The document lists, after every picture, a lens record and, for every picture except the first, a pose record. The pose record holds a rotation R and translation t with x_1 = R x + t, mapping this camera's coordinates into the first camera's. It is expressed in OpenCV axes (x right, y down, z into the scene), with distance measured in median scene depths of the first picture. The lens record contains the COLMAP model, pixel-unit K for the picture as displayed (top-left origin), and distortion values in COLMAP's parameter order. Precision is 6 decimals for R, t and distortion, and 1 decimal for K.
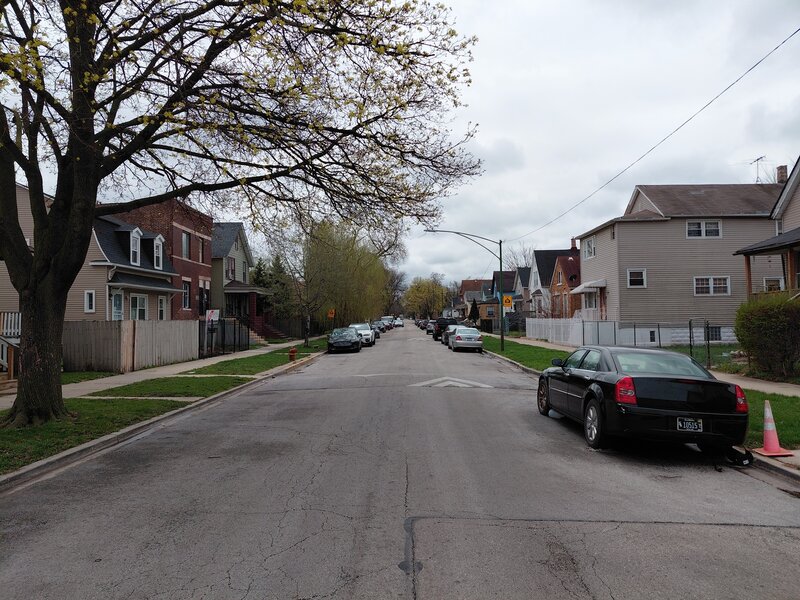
lens RADIAL K [[593.3, 0, 400.0], [0, 593.3, 300.0], [0, 0, 1]] dist [0.000059, -0.002258]
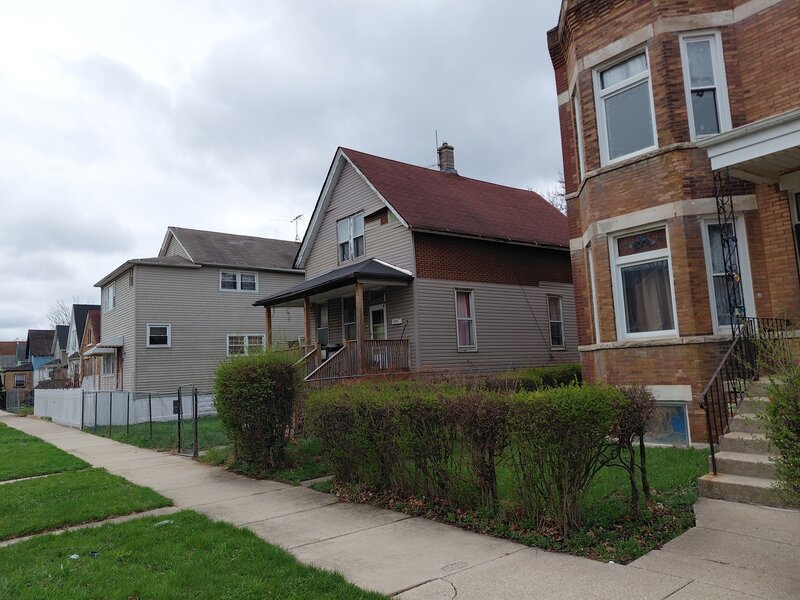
lens RADIAL K [[583.2, 0, 398.4], [0, 583.2, 292.8], [0, 0, 1]] dist [0.122088, -0.175395]
pose [[0.780320, 0.062953, 0.622204, 0.145572], [0.012441, 0.993161, -0.116087, 0.003601], [-0.625257, 0.098326, 0.774200, 0.160502]]
